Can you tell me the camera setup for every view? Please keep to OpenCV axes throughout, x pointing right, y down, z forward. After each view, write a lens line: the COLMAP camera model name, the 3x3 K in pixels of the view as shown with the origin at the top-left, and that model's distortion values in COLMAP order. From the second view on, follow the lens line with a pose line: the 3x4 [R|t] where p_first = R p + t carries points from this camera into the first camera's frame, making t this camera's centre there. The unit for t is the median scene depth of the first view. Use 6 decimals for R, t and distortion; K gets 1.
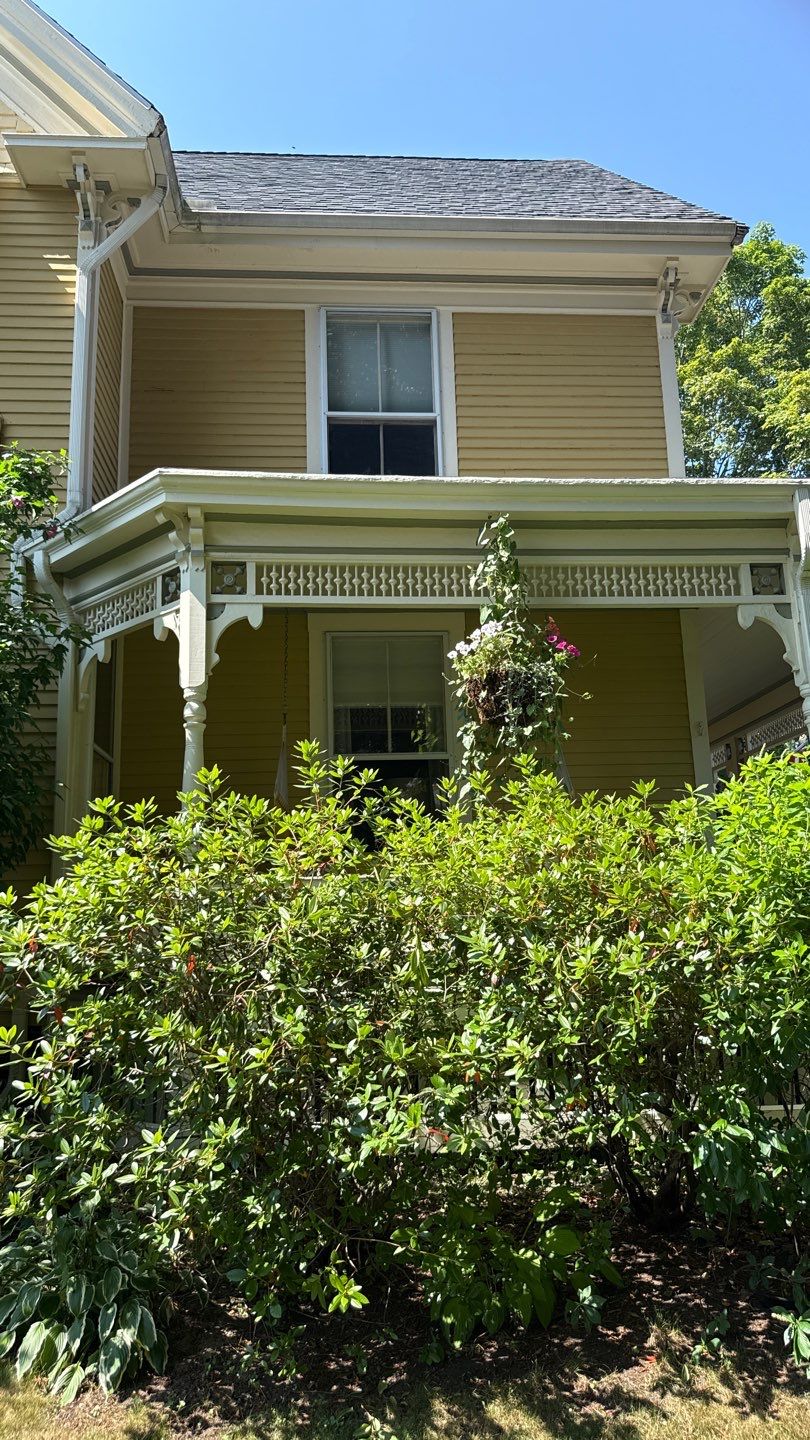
lens RADIAL K [[985.4, 0, 405.7], [0, 985.4, 723.3], [0, 0, 1]] dist [0.114334, -0.187159]
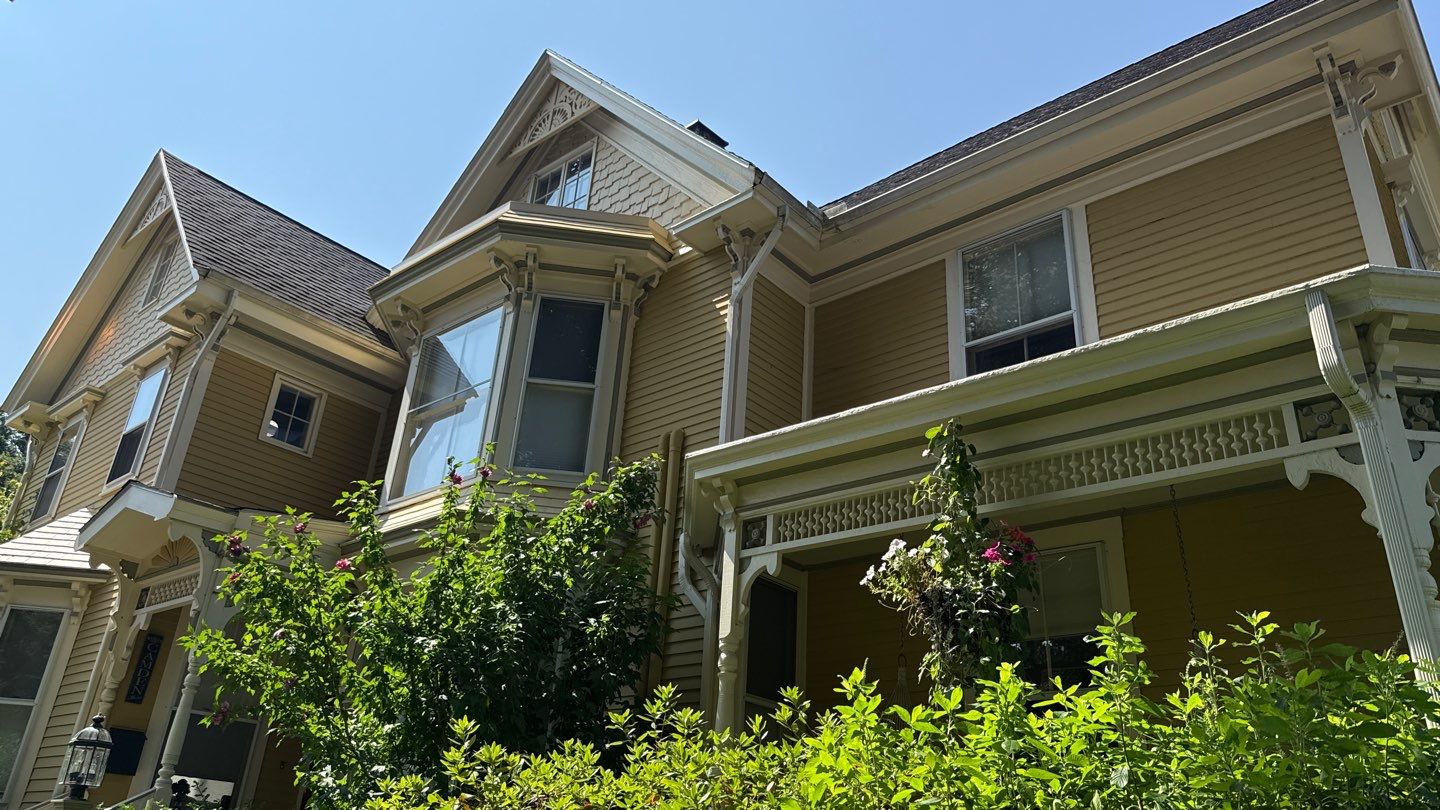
lens RADIAL K [[985.4, 0, 720.0], [0, 985.4, 405.0], [0, 0, 1]] dist [0.114334, -0.187159]
pose [[0.708527, -0.245534, -0.661591, 0.449811], [0.061247, 0.955376, -0.288974, 0.026015], [0.703021, 0.164226, 0.691947, 0.156871]]
